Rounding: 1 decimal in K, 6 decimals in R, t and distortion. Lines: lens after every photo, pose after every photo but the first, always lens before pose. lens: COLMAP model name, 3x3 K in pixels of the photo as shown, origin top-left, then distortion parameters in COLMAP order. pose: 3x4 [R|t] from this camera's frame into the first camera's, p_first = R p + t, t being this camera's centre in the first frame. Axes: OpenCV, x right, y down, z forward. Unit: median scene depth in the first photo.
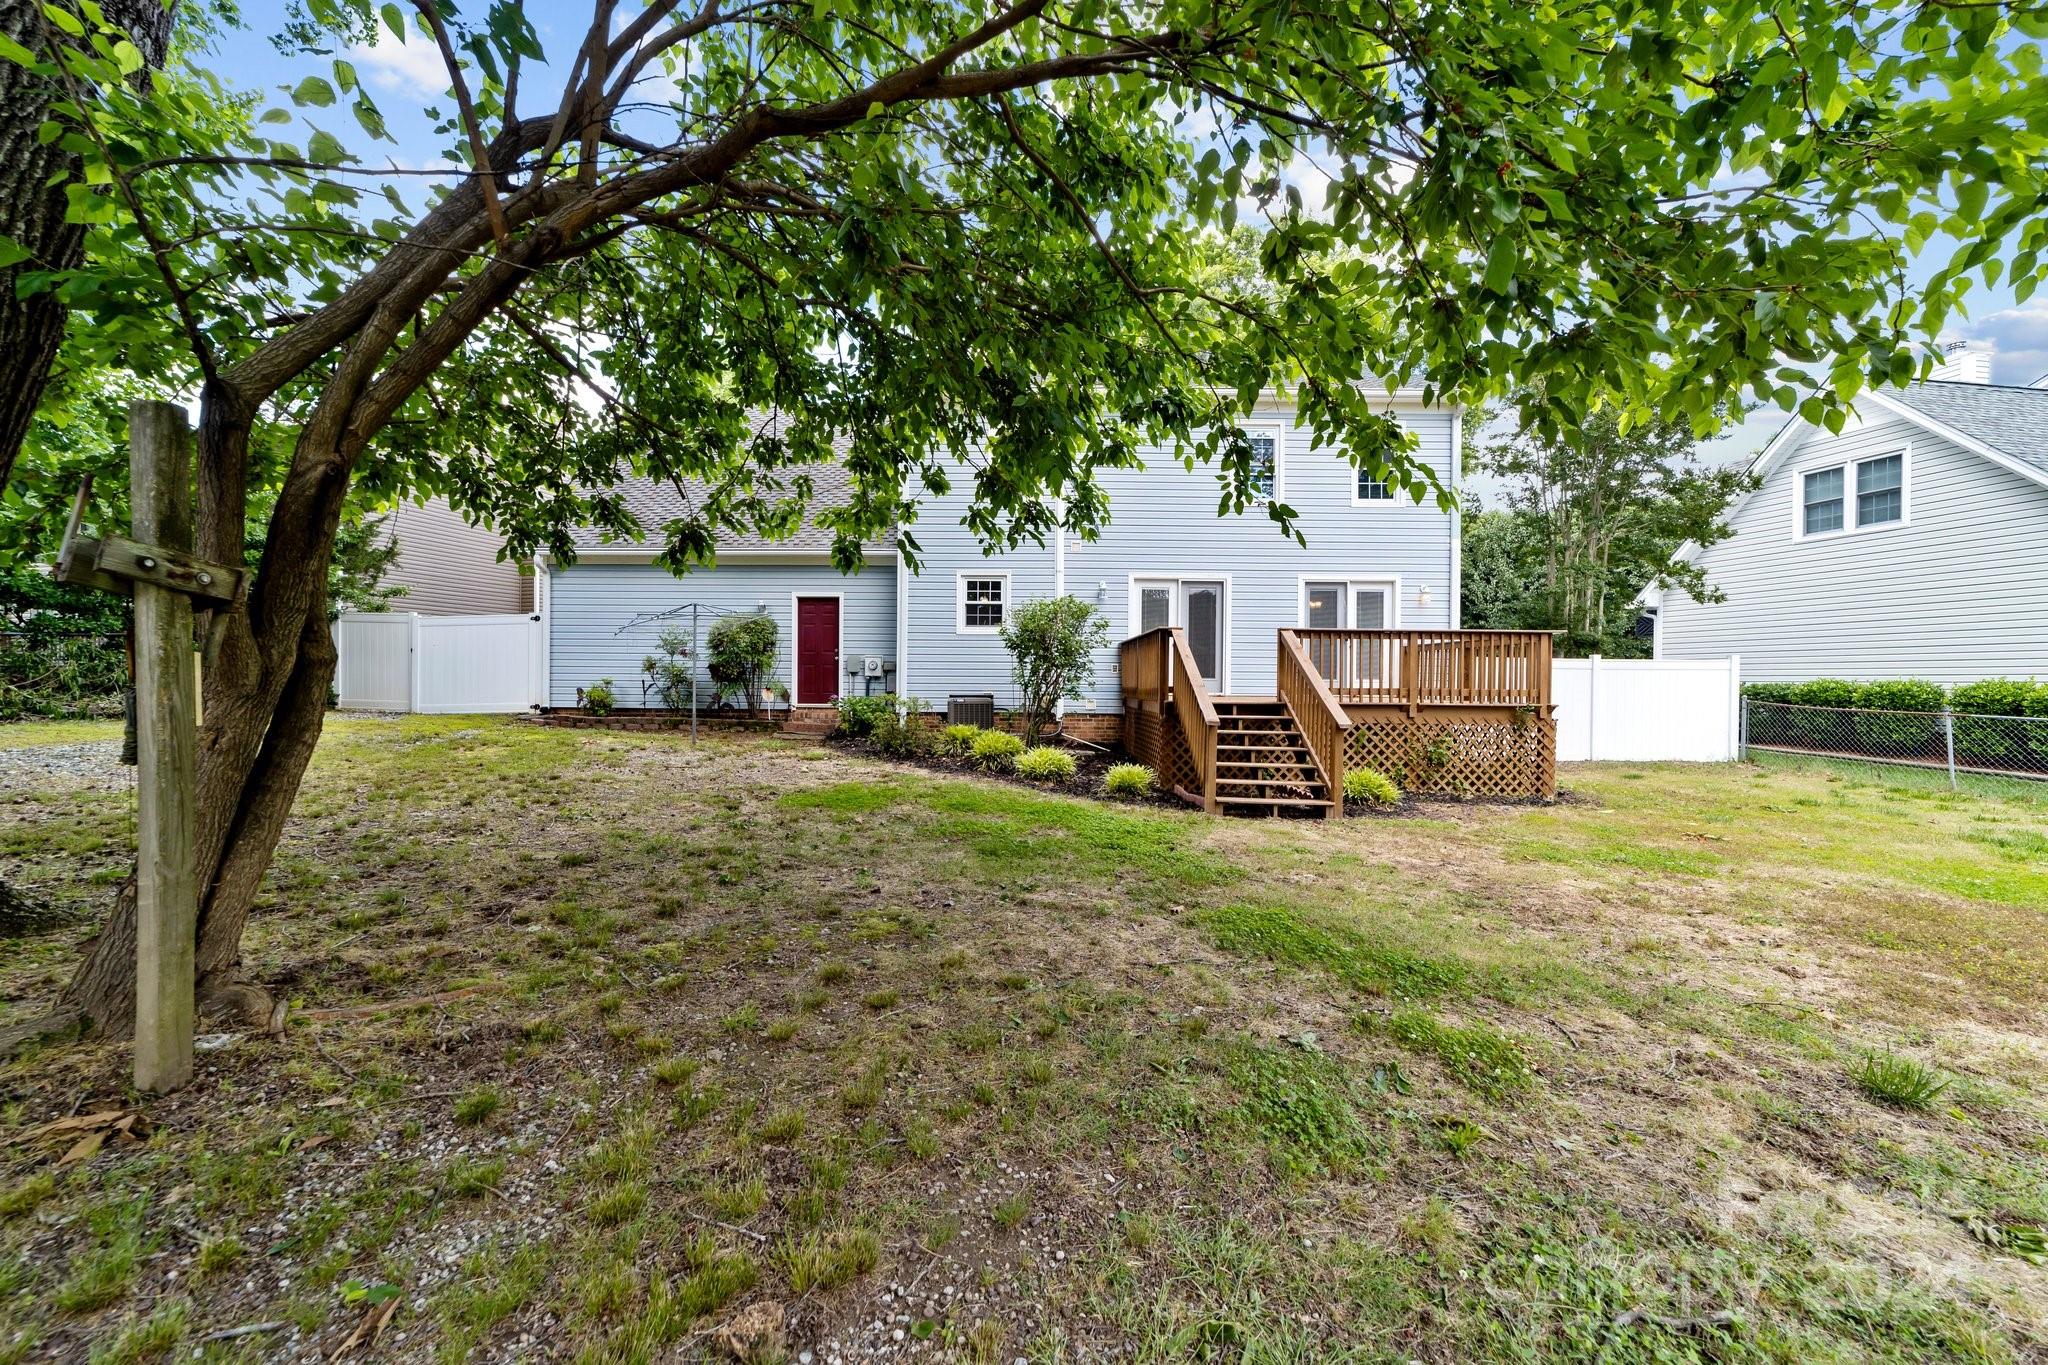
lens RADIAL K [[790.0, 0, 1015.7], [0, 790.0, 670.4], [0, 0, 1]] dist [-0.018656, 0.009711]
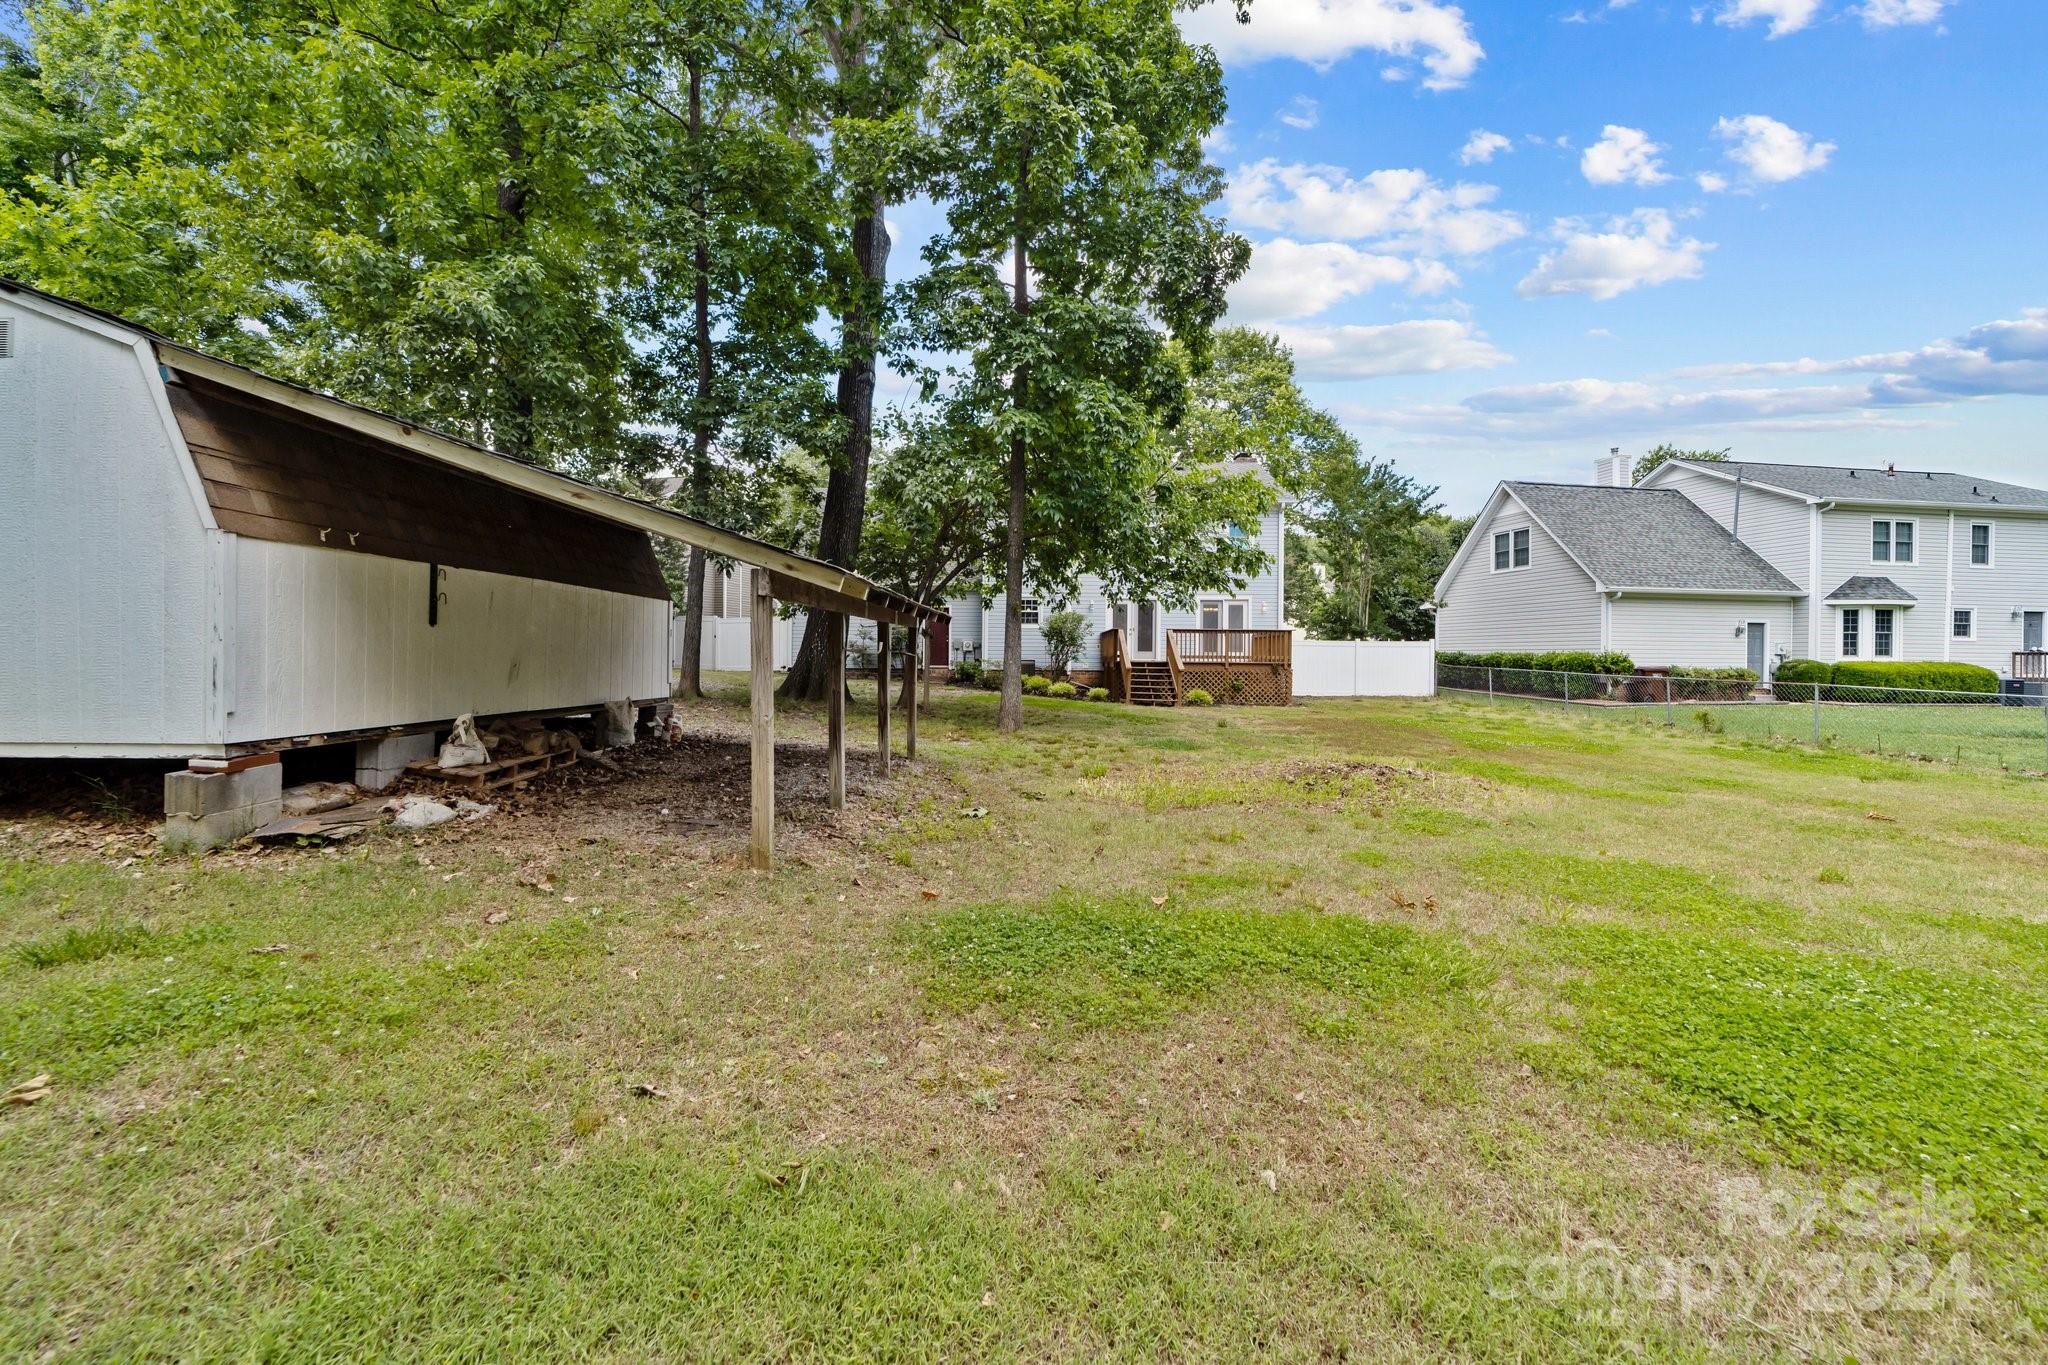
lens RADIAL K [[790.0, 0, 1015.7], [0, 790.0, 670.4], [0, 0, 1]] dist [-0.018656, 0.009711]
pose [[0.999887, 0.000184, -0.015027, -0.045058], [0.000246, 0.999590, 0.028615, 0.001080], [0.015026, -0.028616, 0.999478, -0.936582]]
